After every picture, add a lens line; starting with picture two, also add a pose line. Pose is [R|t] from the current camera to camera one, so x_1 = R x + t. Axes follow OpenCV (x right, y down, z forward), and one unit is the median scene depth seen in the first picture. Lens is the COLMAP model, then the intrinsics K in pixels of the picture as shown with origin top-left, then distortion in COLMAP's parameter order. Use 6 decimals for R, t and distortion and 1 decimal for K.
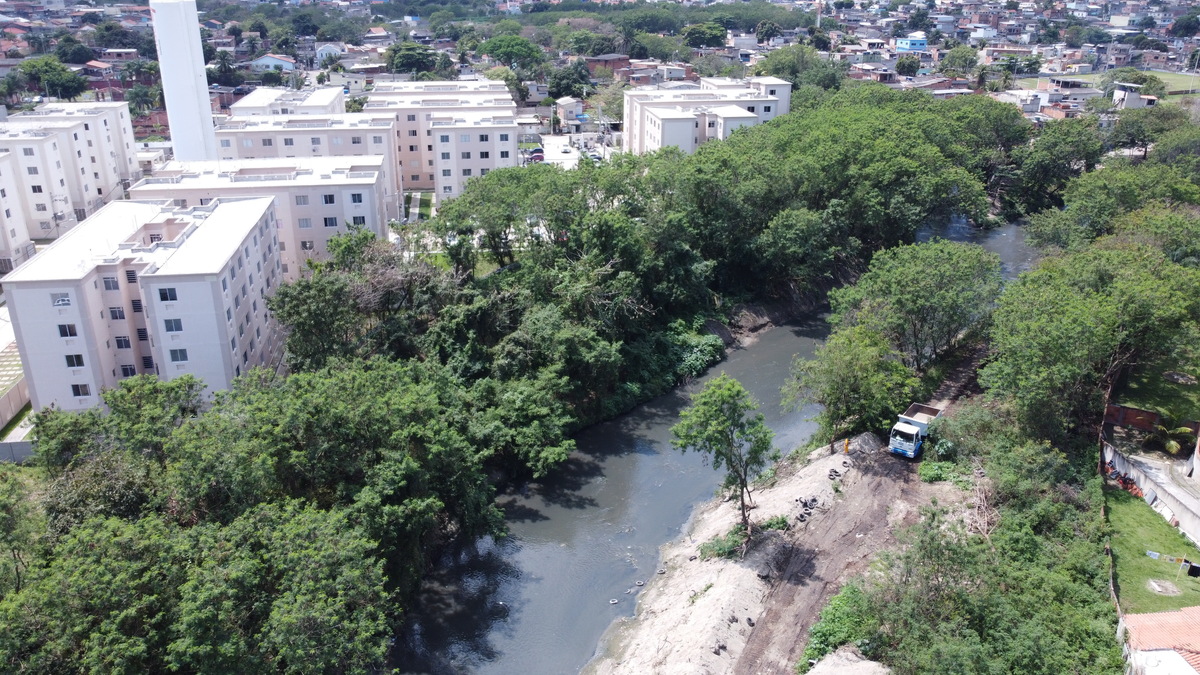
lens RADIAL K [[912.3, 0, 590.7], [0, 912.3, 331.2], [0, 0, 1]] dist [-0.007165, 0.002123]
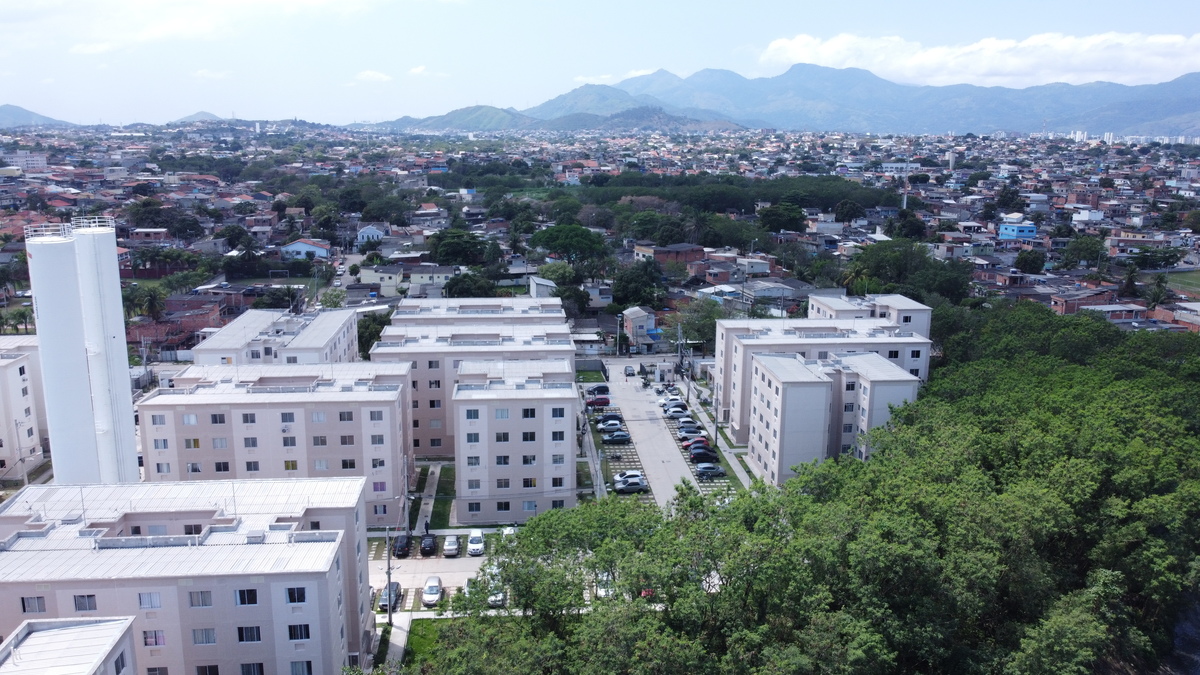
lens RADIAL K [[912.9, 0, 585.2], [0, 912.9, 329.2], [0, 0, 1]] dist [-0.011983, 0.000640]
pose [[0.997862, 0.018274, -0.062745, -0.016888], [-0.028485, 0.985724, -0.165940, -0.084901], [0.058816, 0.167372, 0.984138, 0.163057]]
